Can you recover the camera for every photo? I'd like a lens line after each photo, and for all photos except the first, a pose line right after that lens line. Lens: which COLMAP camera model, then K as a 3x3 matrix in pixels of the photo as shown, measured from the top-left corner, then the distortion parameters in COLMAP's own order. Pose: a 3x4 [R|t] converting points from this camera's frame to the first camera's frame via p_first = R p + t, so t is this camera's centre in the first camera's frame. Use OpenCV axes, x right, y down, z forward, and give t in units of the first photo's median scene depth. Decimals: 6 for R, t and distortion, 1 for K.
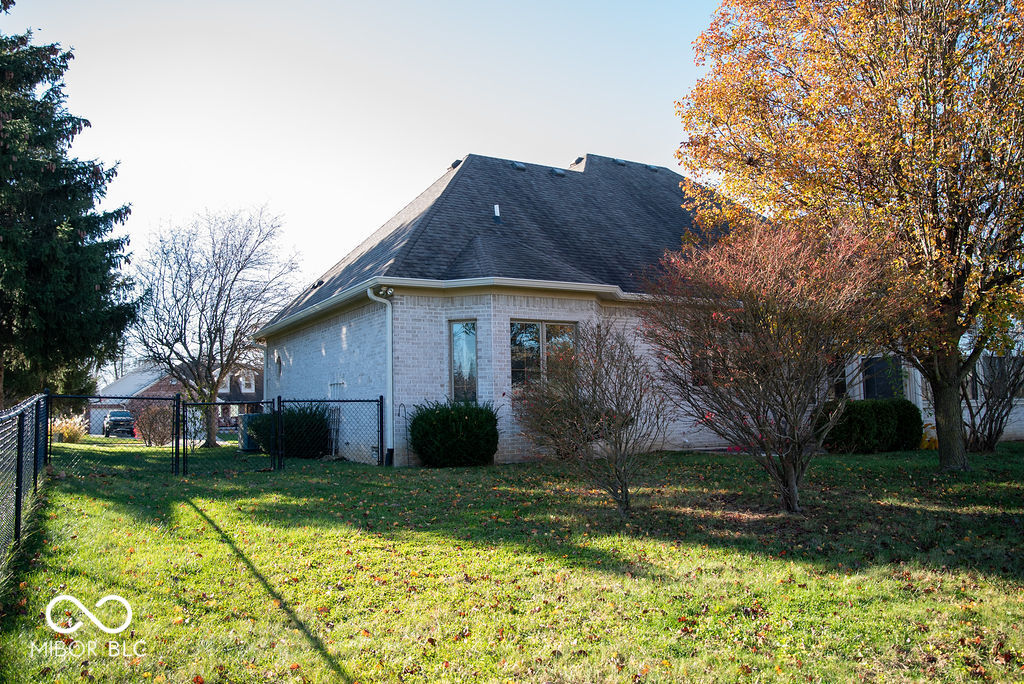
lens RADIAL K [[779.2, 0, 512.0], [0, 779.2, 342.0], [0, 0, 1]] dist [0.000315, -0.000002]
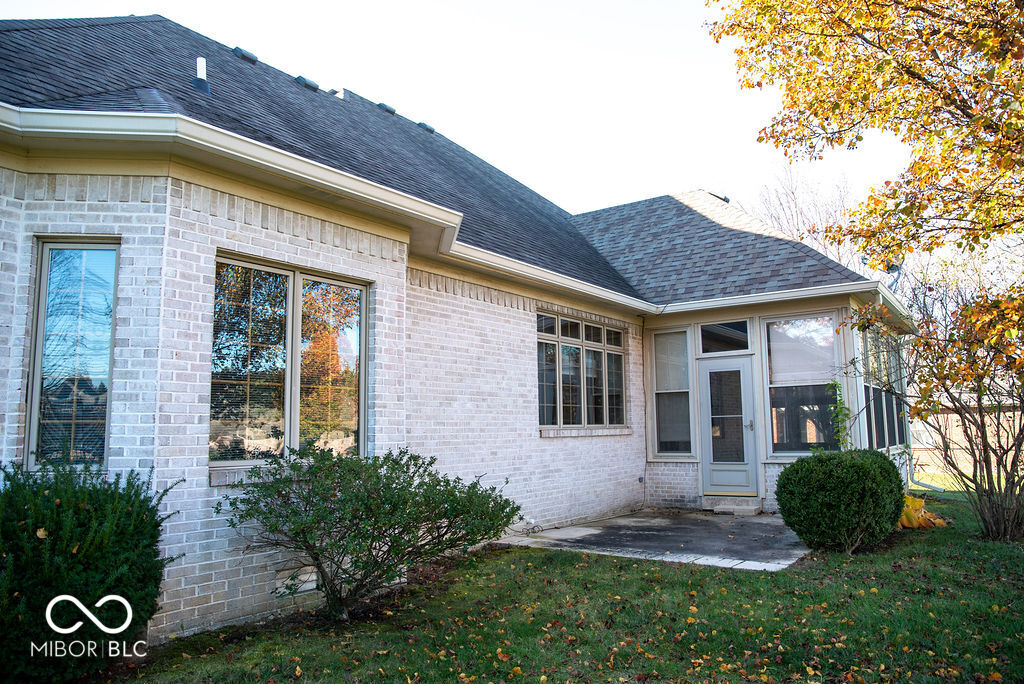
lens RADIAL K [[742.4, 0, 512.0], [0, 742.4, 342.0], [0, 0, 1]] dist [-0.117886, 0.107777]
pose [[0.922774, 0.056632, 0.381158, -0.002462], [-0.037680, 0.997662, -0.057010, 0.031138], [-0.383496, 0.038245, 0.922750, 0.604723]]
